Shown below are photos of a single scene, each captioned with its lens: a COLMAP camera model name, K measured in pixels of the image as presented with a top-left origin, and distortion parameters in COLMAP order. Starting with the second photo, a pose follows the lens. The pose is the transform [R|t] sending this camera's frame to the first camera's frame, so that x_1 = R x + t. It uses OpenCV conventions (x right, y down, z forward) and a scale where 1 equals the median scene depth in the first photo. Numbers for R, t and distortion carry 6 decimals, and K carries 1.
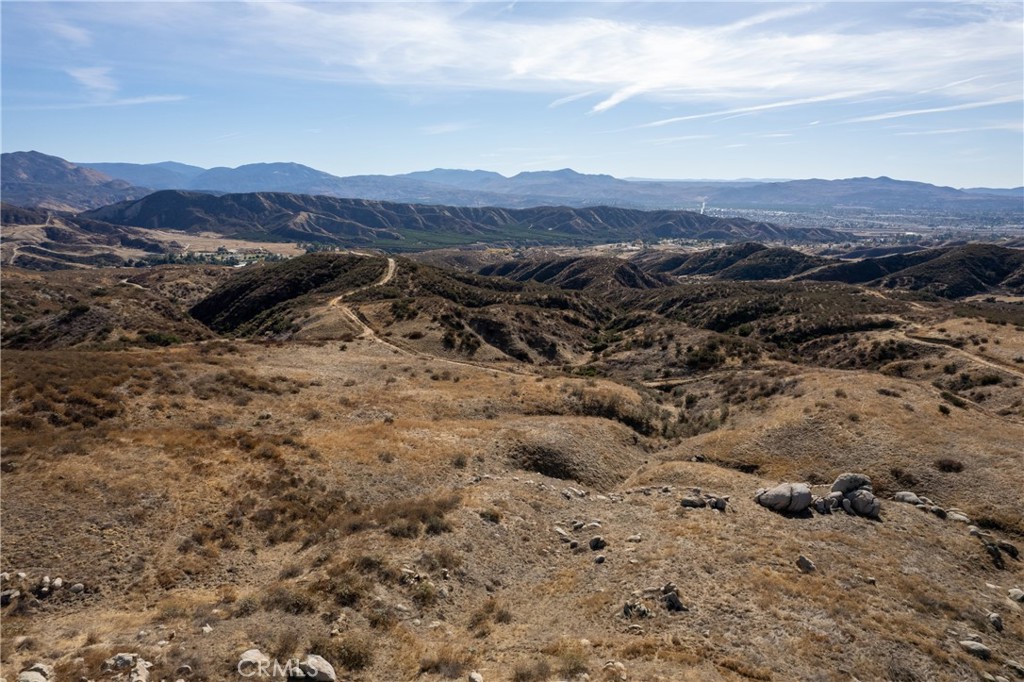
lens RADIAL K [[655.2, 0, 513.1], [0, 655.2, 338.7], [0, 0, 1]] dist [-0.076357, 0.071562]
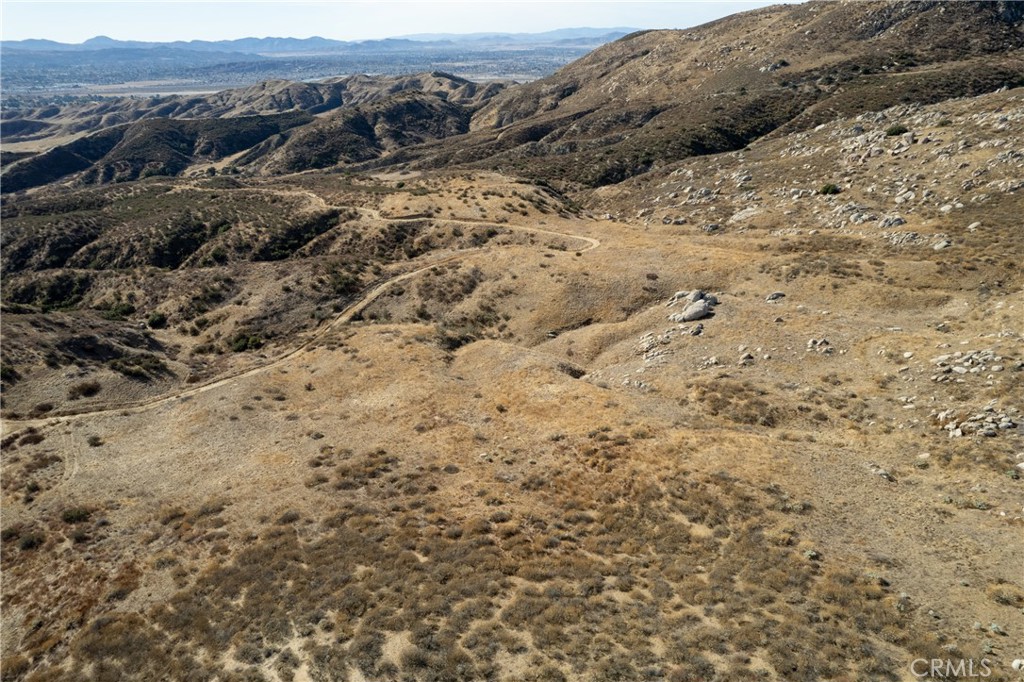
lens RADIAL K [[655.2, 0, 508.0], [0, 655.2, 346.7], [0, 0, 1]] dist [-0.076357, 0.071562]
pose [[0.313286, -0.416468, 0.853467, -0.617016], [0.224756, 0.905693, 0.359451, -0.208550], [-0.922679, 0.079211, 0.377344, 0.305151]]
